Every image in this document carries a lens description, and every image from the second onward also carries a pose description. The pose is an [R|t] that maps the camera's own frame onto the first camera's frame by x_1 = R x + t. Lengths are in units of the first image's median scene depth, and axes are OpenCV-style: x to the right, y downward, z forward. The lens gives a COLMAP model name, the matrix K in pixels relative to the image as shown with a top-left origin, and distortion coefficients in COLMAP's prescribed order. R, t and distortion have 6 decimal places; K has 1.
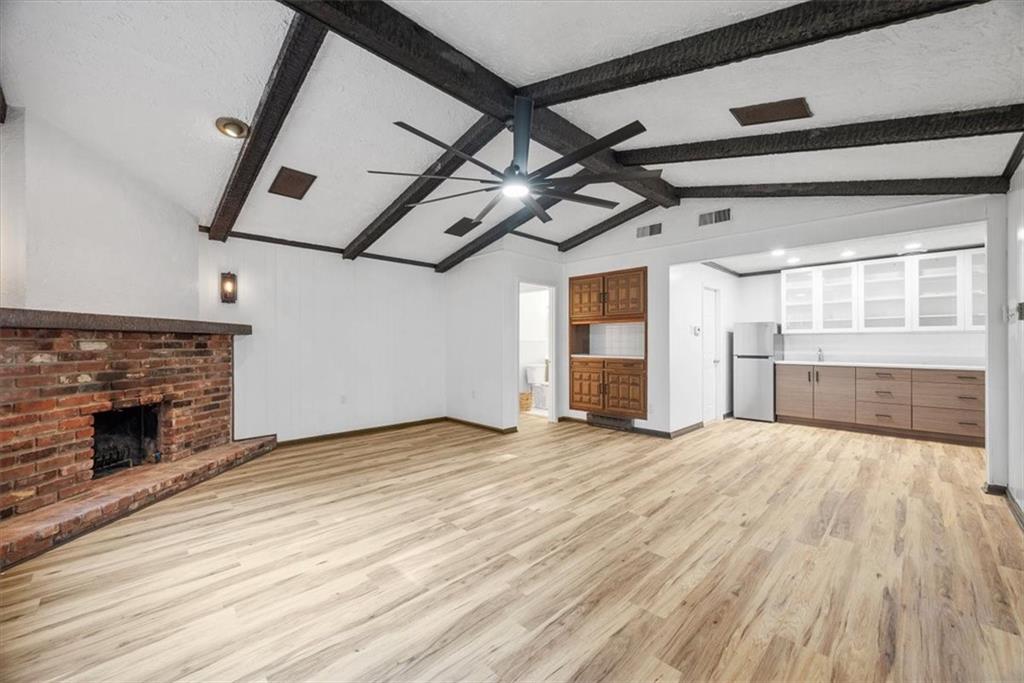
lens RADIAL K [[424.6, 0, 505.6], [0, 424.6, 344.2], [0, 0, 1]] dist [0.001721, 0.000050]
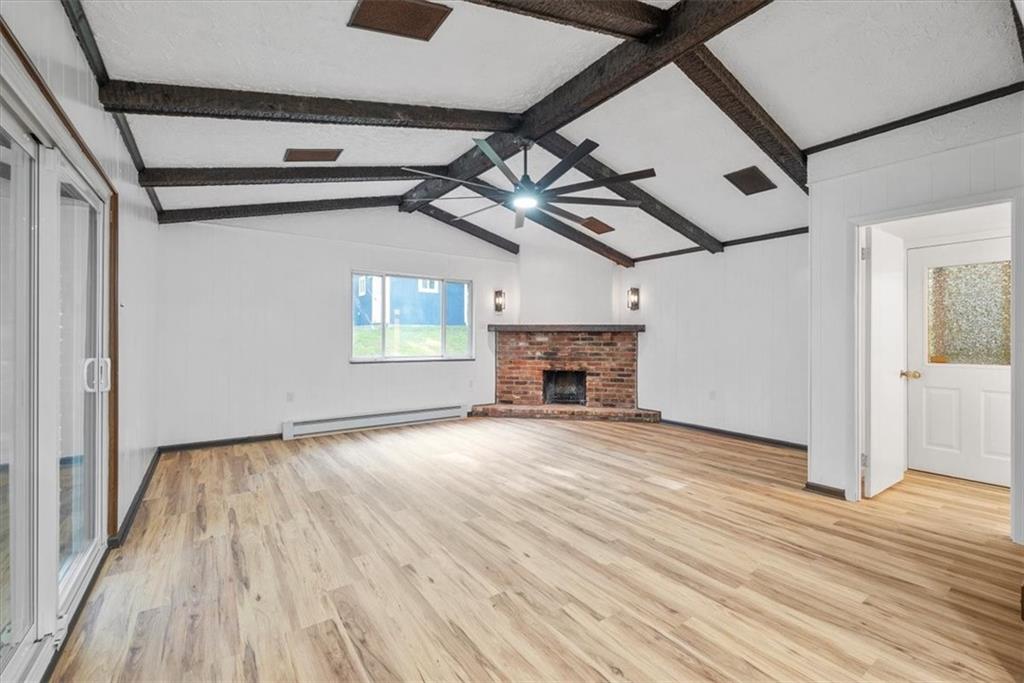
lens RADIAL K [[424.6, 0, 494.5], [0, 424.6, 334.1], [0, 0, 1]] dist [0.001721, 0.000050]
pose [[-0.206817, -0.007084, -0.978354, 0.957148], [-0.005353, 0.999967, -0.006108, -0.004954], [0.978365, 0.003974, -0.206848, 0.965934]]
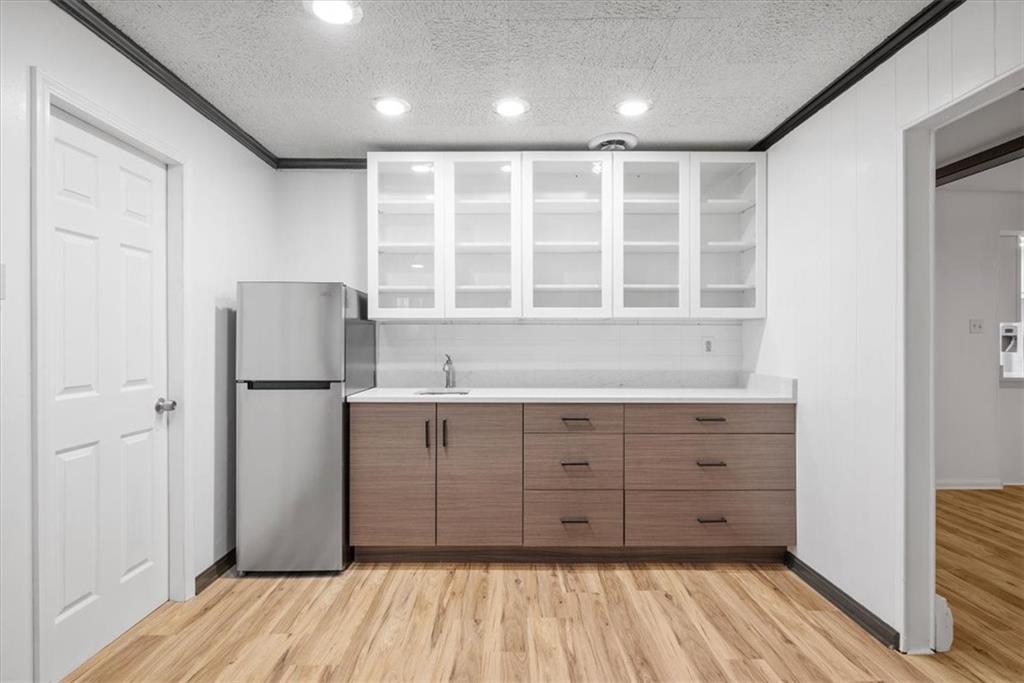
lens RADIAL K [[461.4, 0, 508.3], [0, 461.4, 342.3], [0, 0, 1]] dist [-0.000984, -0.000057]
pose [[0.702027, 0.001851, 0.712147, 0.020196], [-0.001648, 0.999998, -0.000975, -0.000164], [-0.712148, -0.000489, 0.702029, 0.028209]]
